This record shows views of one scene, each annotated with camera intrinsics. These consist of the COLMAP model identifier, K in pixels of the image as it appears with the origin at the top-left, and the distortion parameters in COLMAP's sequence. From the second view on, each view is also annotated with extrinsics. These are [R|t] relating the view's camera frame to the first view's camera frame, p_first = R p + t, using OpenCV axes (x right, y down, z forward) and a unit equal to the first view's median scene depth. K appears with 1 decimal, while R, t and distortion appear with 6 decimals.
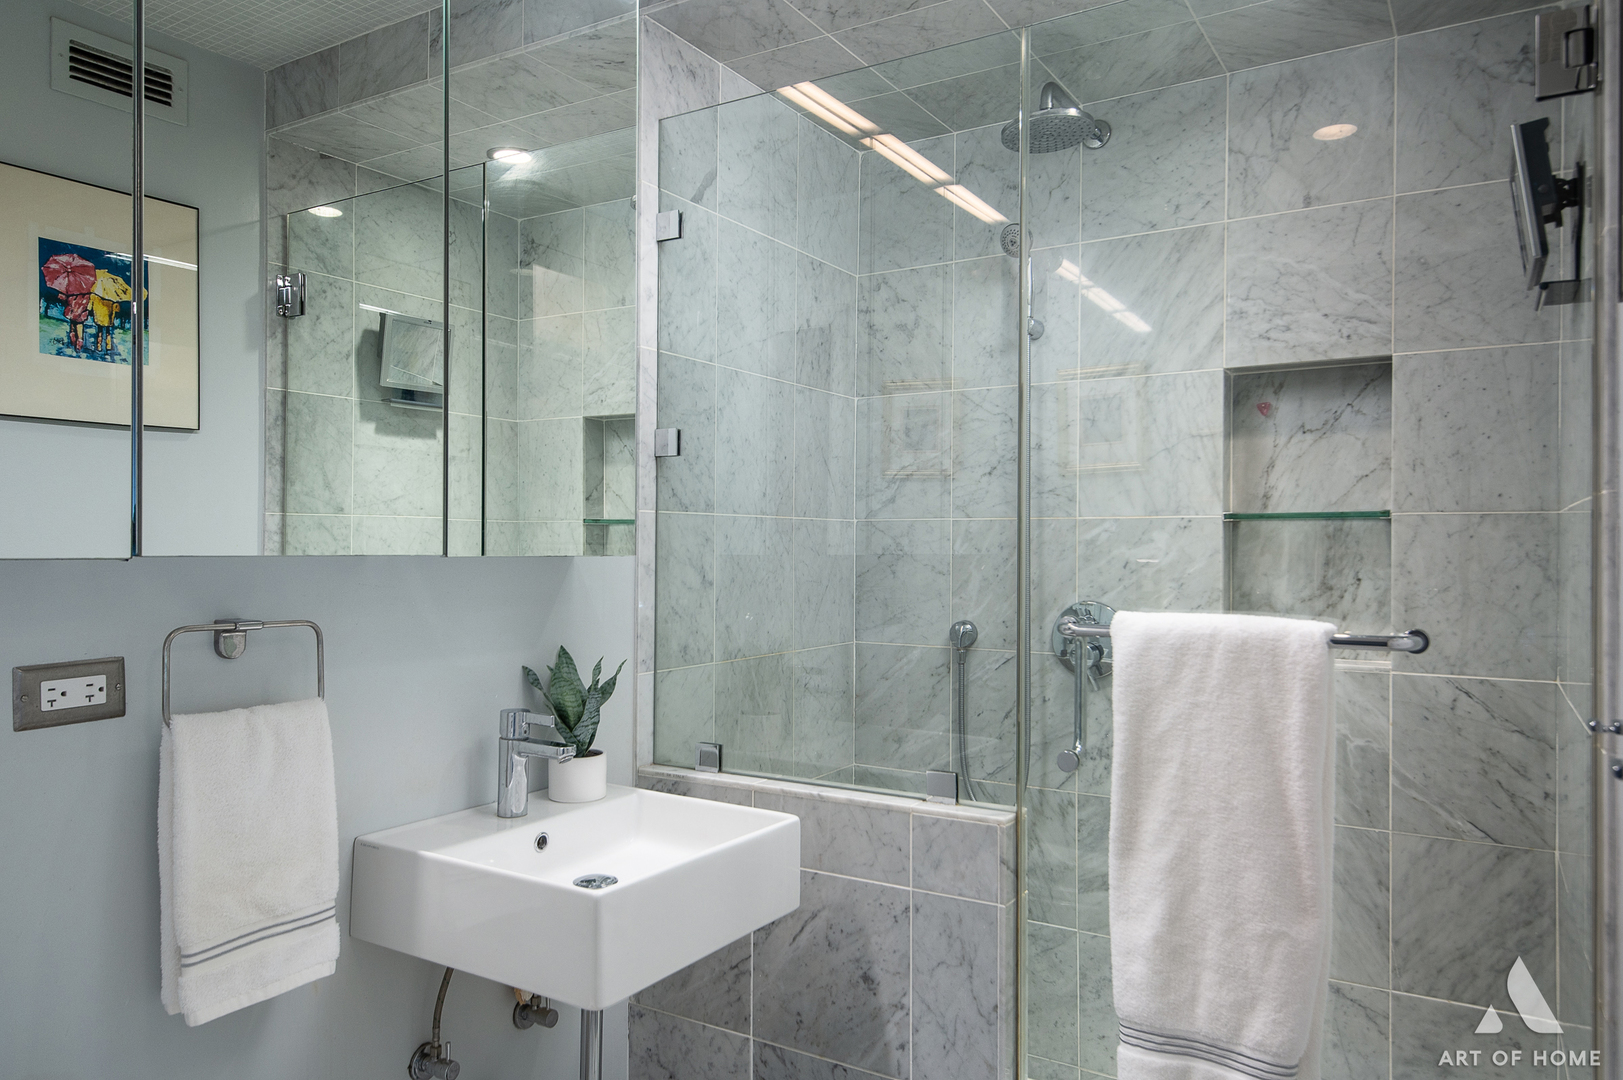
lens RADIAL K [[1123.2, 0, 823.3], [0, 1123.2, 537.9], [0, 0, 1]] dist [0.010952, -0.022707]
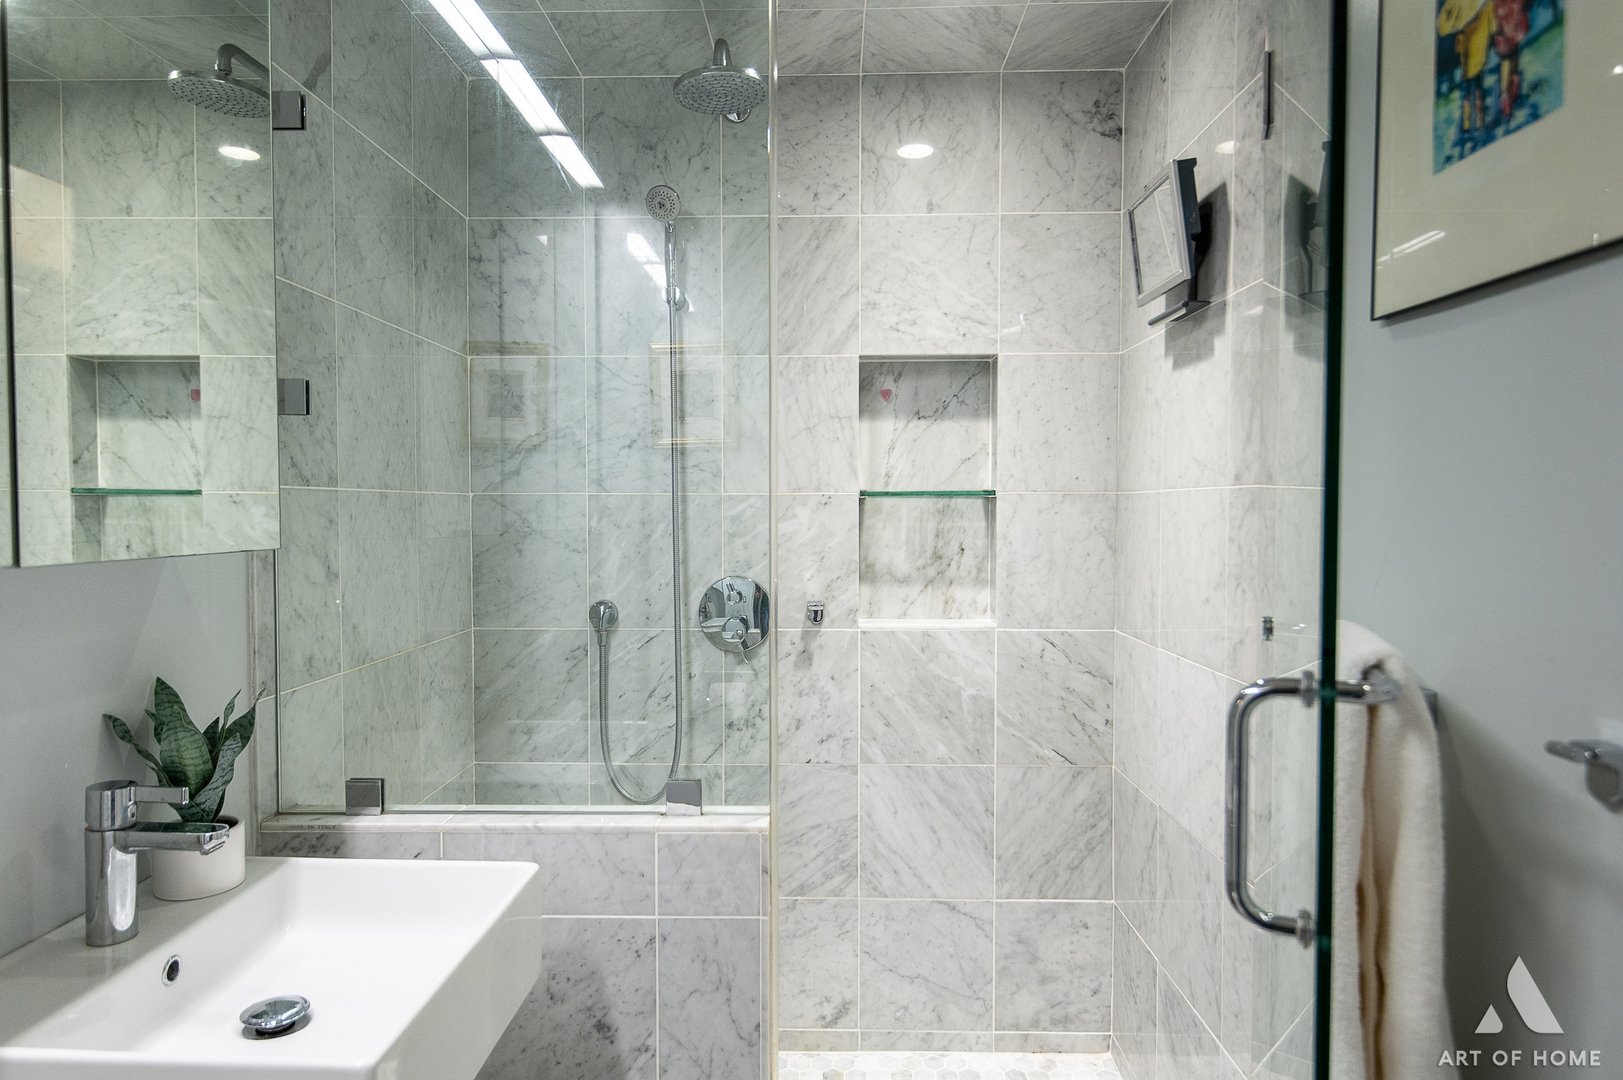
lens RADIAL K [[977.1, 0, 822.4], [0, 977.1, 541.7], [0, 0, 1]] dist [0.012813, -0.018254]
pose [[0.861196, -0.021365, 0.507824, -0.147759], [-0.001490, 0.999006, 0.044557, -0.014585], [-0.508271, -0.039129, 0.860308, 0.209733]]
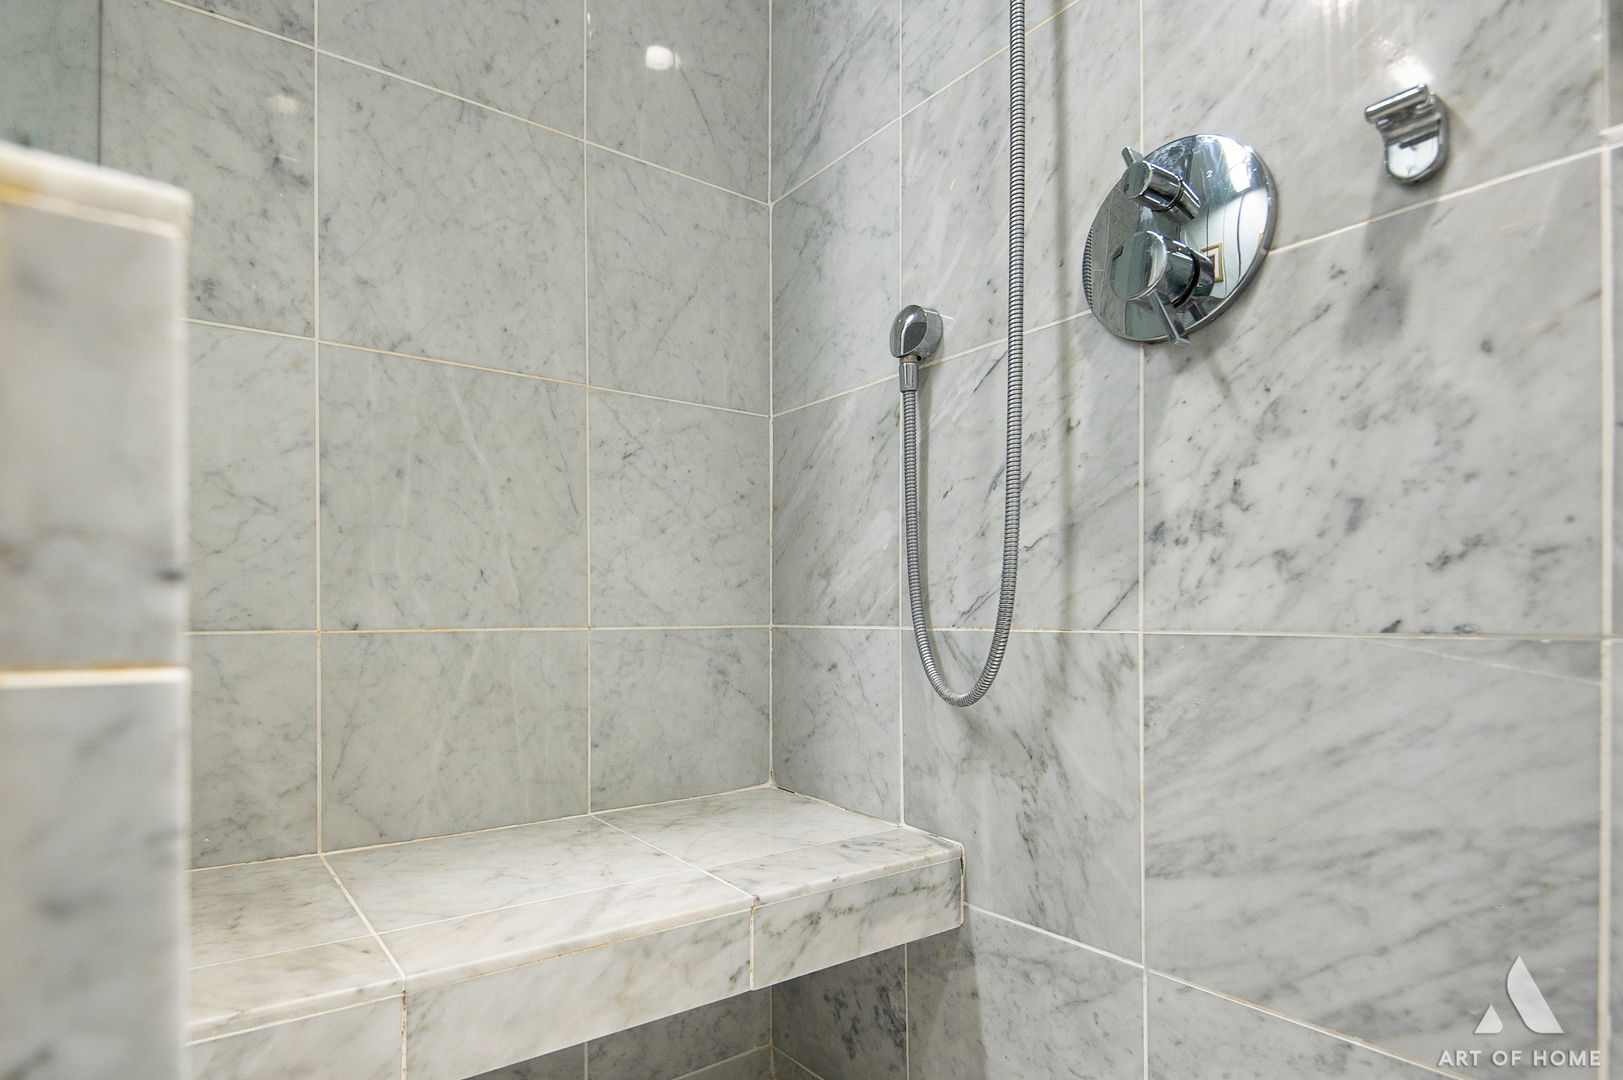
lens RADIAL K [[830.1, 0, 795.4], [0, 830.1, 638.4], [0, 0, 1]] dist [-0.001660, -0.005973]
pose [[0.922472, -0.005182, -0.386030, 0.234614], [0.013169, 0.999750, 0.018048, 0.230144], [0.385840, -0.021733, 0.922310, 0.700277]]
